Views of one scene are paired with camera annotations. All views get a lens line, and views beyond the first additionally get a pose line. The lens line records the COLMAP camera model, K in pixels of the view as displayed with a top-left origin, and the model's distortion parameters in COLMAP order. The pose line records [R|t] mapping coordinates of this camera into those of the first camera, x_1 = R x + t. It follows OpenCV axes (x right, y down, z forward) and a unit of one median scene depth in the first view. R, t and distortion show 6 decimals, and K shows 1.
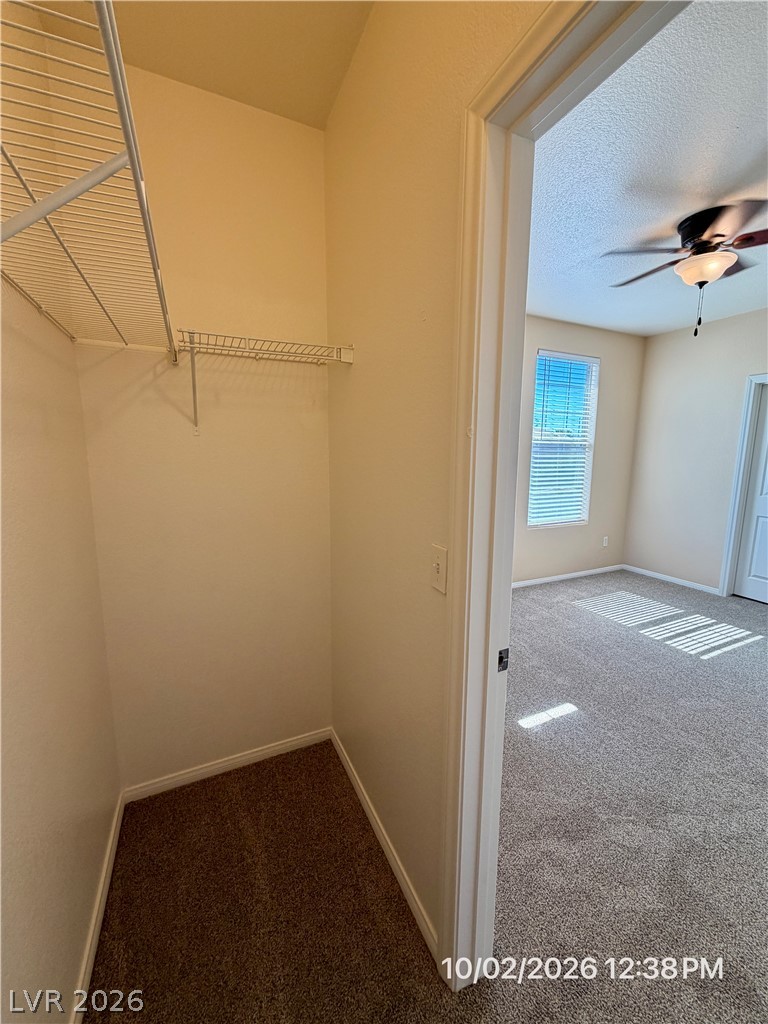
lens RADIAL K [[407.1, 0, 384.0], [0, 407.1, 512.0], [0, 0, 1]] dist [-0.001364, -0.000013]
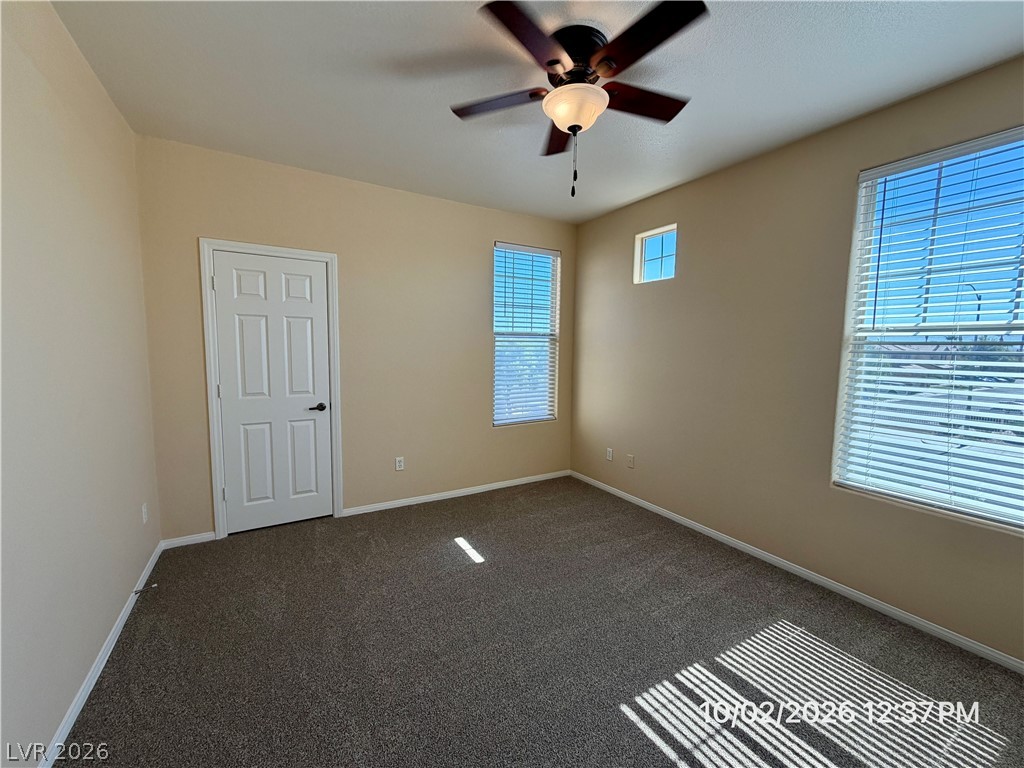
lens RADIAL K [[407.1, 0, 510.5], [0, 407.1, 383.2], [0, 0, 1]] dist [-0.001364, -0.000013]
pose [[0.107832, 0.092399, -0.989866, 1.550719], [-0.167749, 0.983087, 0.073492, -0.121362], [0.979915, 0.158125, 0.121508, 0.847209]]
